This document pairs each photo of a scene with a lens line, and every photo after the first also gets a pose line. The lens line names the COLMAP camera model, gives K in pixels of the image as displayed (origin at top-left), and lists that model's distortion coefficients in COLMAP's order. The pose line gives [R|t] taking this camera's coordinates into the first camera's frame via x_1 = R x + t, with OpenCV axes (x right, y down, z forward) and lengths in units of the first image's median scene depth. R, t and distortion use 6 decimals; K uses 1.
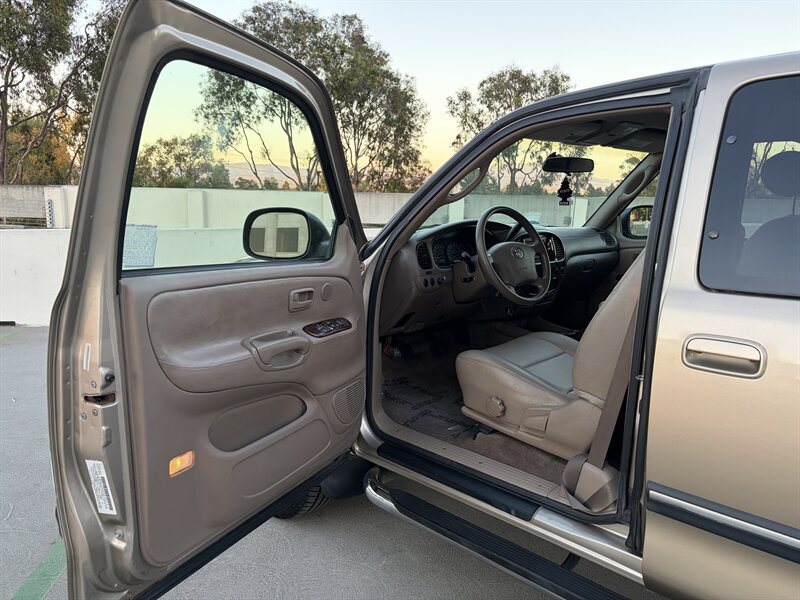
lens RADIAL K [[605.5, 0, 397.1], [0, 605.5, 302.7], [0, 0, 1]] dist [0.054397, -0.060127]
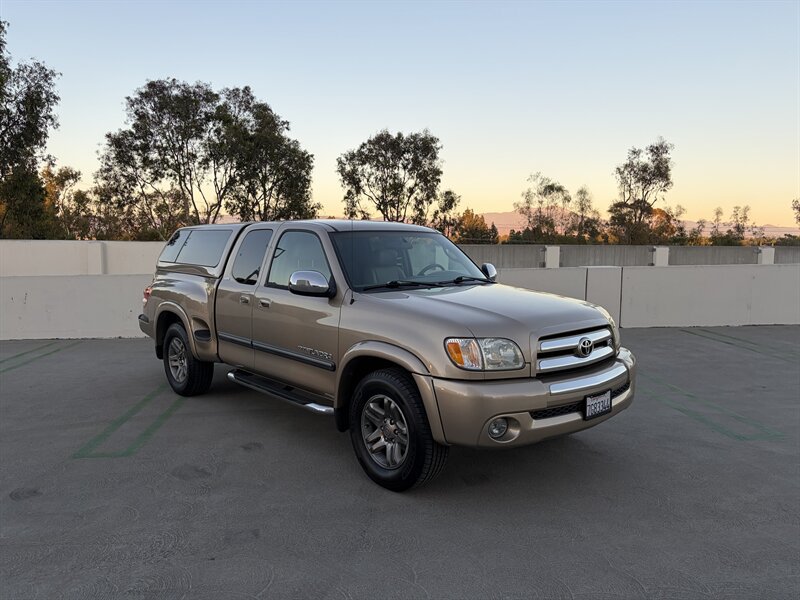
lens RADIAL K [[605.5, 0, 397.1], [0, 605.5, 302.7], [0, 0, 1]] dist [0.054397, -0.060127]
pose [[0.999643, -0.007676, -0.025595, 0.220530], [0.005801, 0.997348, -0.072548, 0.009415], [0.026084, 0.072373, 0.997036, -0.087579]]
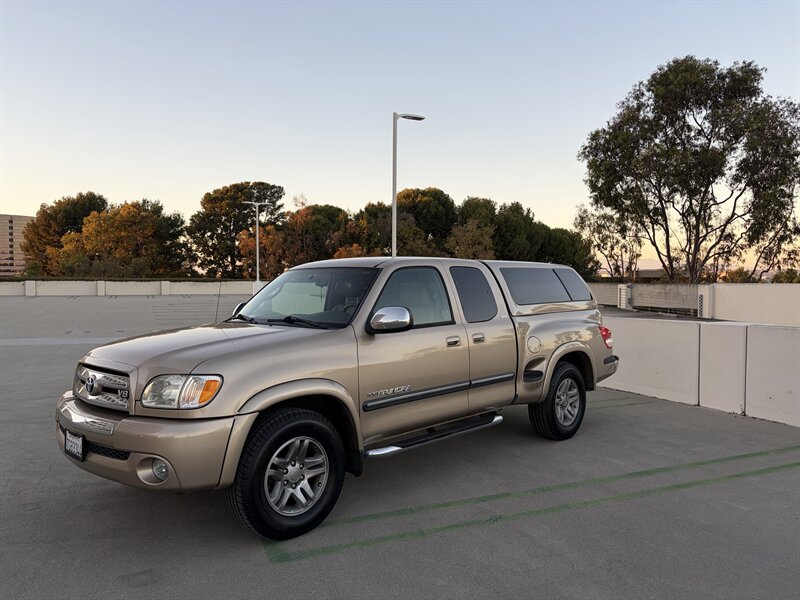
lens RADIAL K [[605.5, 0, 397.1], [0, 605.5, 302.7], [0, 0, 1]] dist [0.054397, -0.060127]
pose [[0.301414, 0.016066, -0.953358, 0.349742], [-0.160545, 0.986438, -0.034134, -0.011864], [0.939880, 0.163346, 0.299906, 0.055920]]
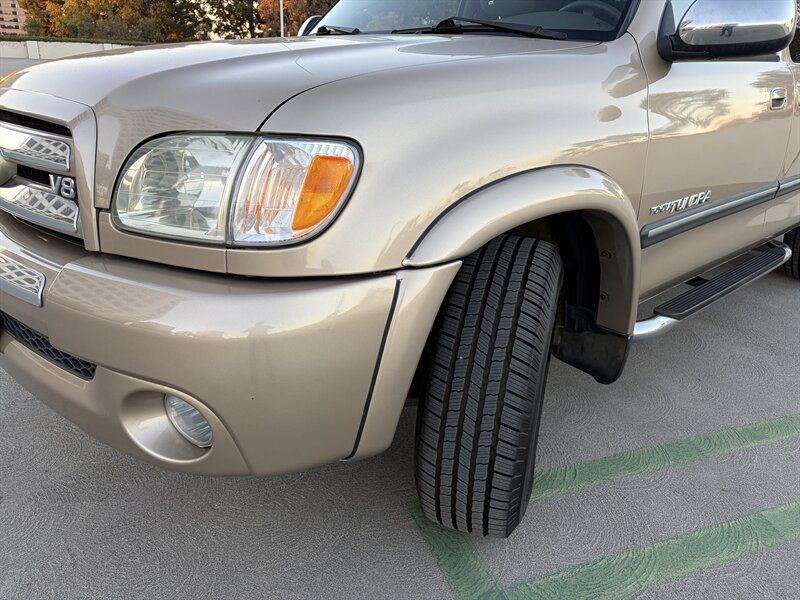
lens RADIAL K [[605.5, 0, 397.1], [0, 605.5, 302.7], [0, 0, 1]] dist [0.054397, -0.060127]
pose [[0.258837, 0.346437, -0.901657, 0.261490], [-0.196887, 0.932794, 0.301880, 0.001361], [0.945642, 0.099387, 0.309651, 0.053395]]
